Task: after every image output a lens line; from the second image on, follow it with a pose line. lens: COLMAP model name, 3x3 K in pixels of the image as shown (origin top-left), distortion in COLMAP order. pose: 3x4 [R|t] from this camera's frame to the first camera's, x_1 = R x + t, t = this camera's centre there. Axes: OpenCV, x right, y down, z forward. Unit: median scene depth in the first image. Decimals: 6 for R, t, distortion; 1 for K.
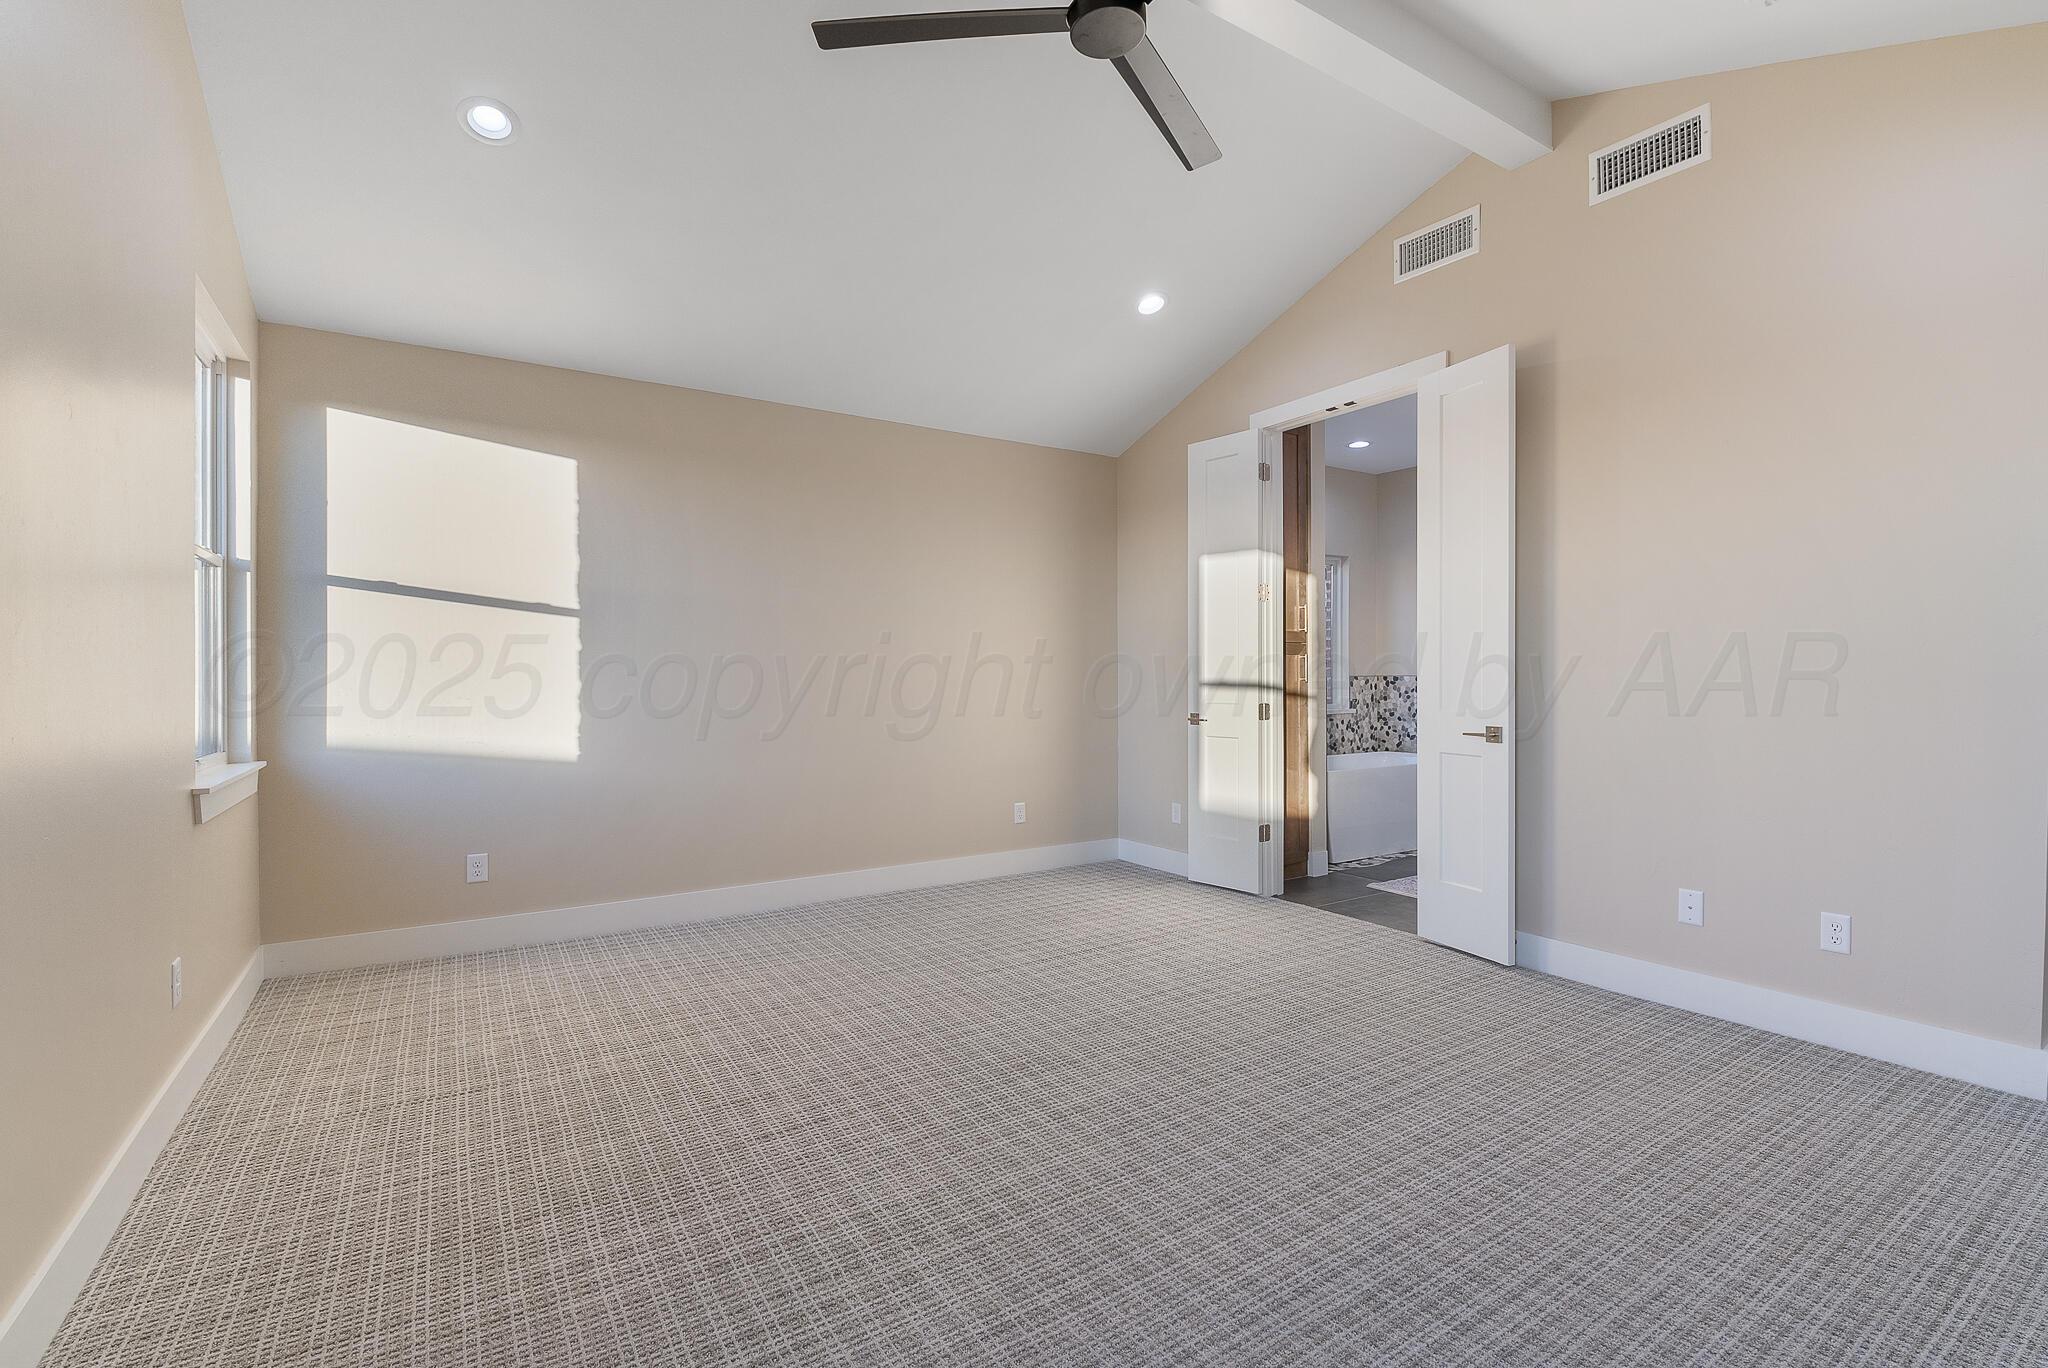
lens RADIAL K [[902.8, 0, 1006.7], [0, 902.8, 681.7], [0, 0, 1]] dist [0.002339, -0.000526]
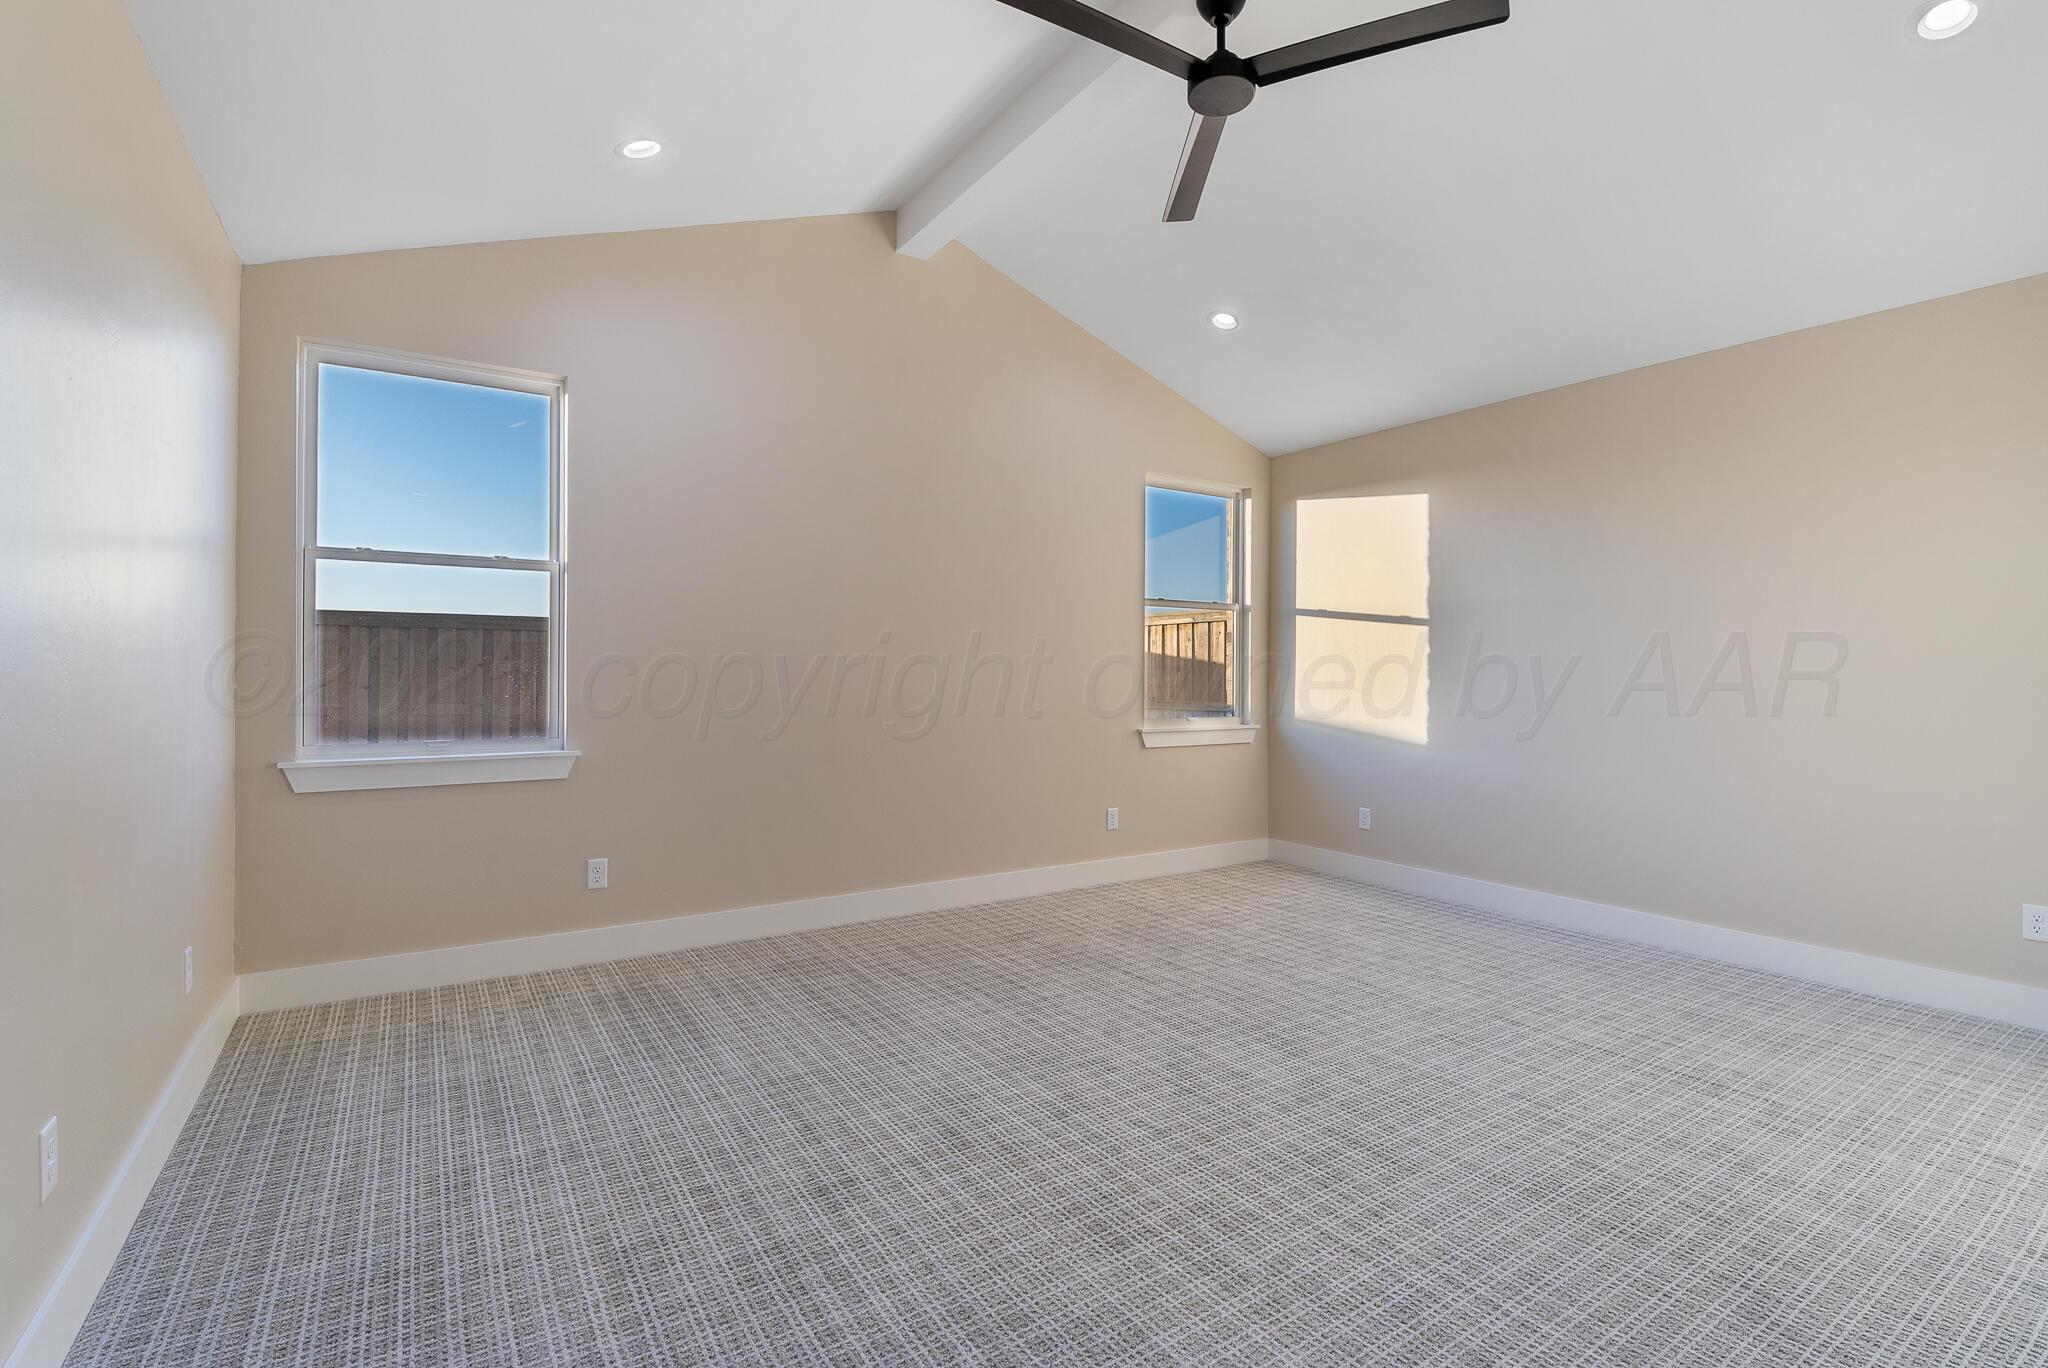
lens RADIAL K [[915.5, 0, 998.8], [0, 915.5, 684.1], [0, 0, 1]] dist [0.000356, -0.019652]
pose [[0.003661, 0.016345, -0.999860, 0.773769], [-0.015598, 0.999746, 0.016286, -0.005933], [0.999872, 0.015536, 0.003916, 0.462718]]
